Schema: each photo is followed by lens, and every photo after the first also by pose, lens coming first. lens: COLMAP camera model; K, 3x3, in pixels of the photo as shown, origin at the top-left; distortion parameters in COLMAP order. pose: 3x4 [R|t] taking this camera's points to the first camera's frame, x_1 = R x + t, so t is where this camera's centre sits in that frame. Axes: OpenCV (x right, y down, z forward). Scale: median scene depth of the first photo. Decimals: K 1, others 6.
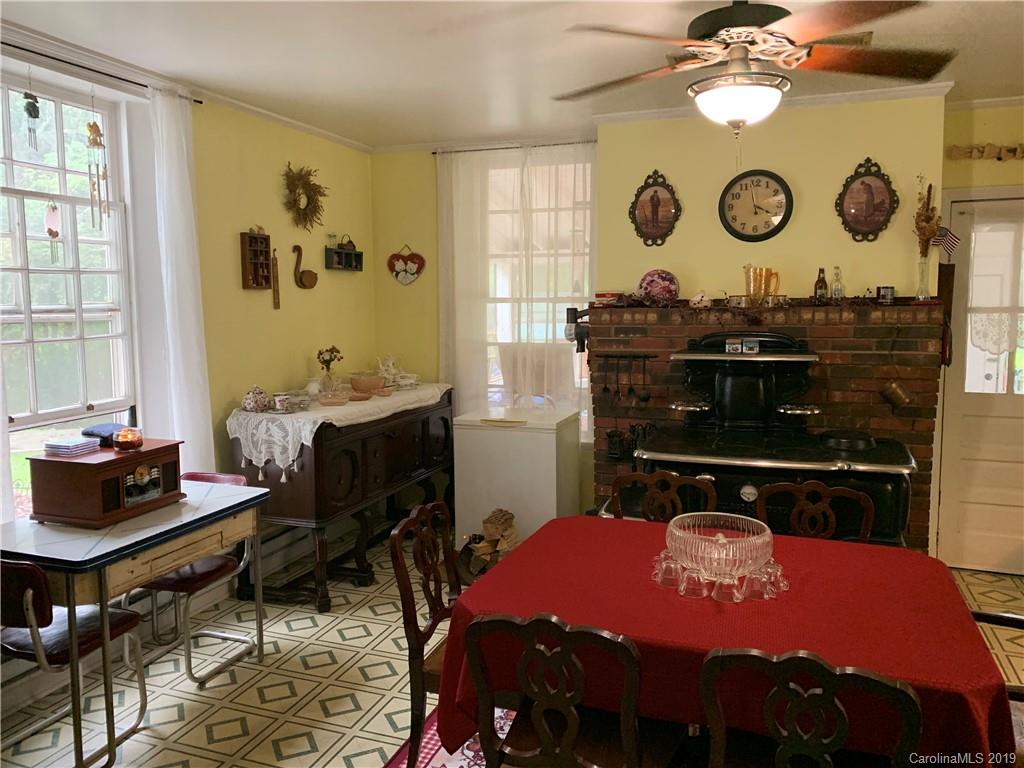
lens RADIAL K [[788.4, 0, 511.3], [0, 788.4, 366.6], [0, 0, 1]] dist [0.063326, -0.071544]
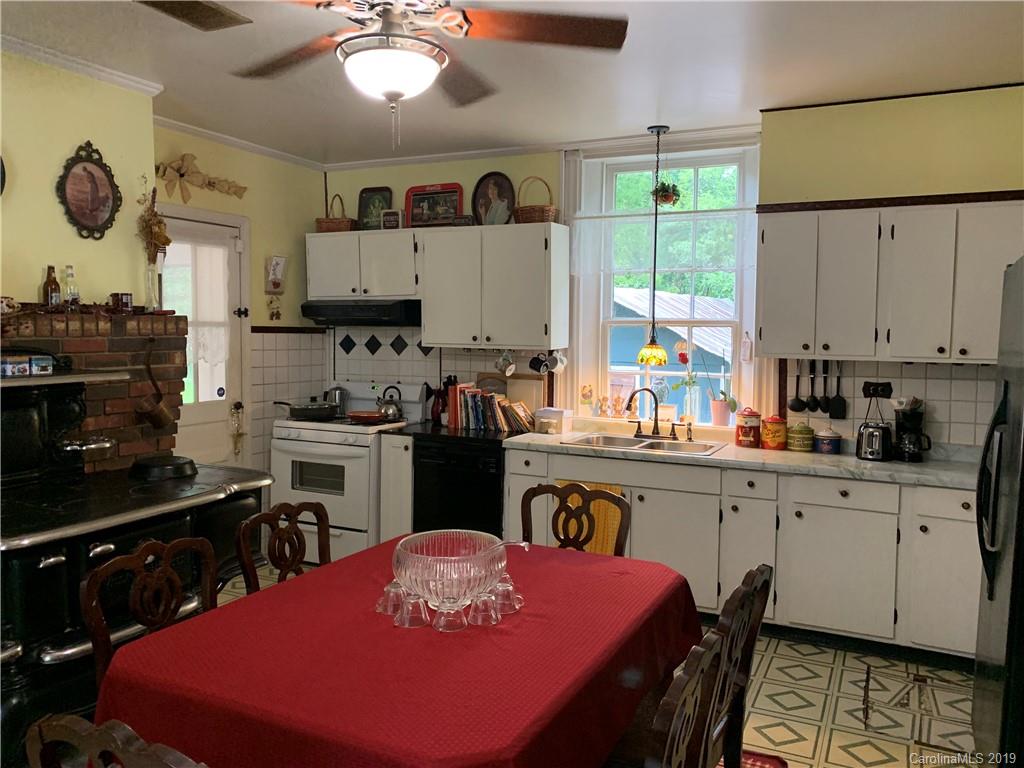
lens RADIAL K [[788.4, 0, 511.3], [0, 788.4, 366.6], [0, 0, 1]] dist [0.063326, -0.071544]
pose [[0.089873, -0.038249, 0.995218, -0.372081], [0.083700, 0.996017, 0.030721, -0.010677], [-0.992430, 0.080539, 0.092717, 0.495646]]
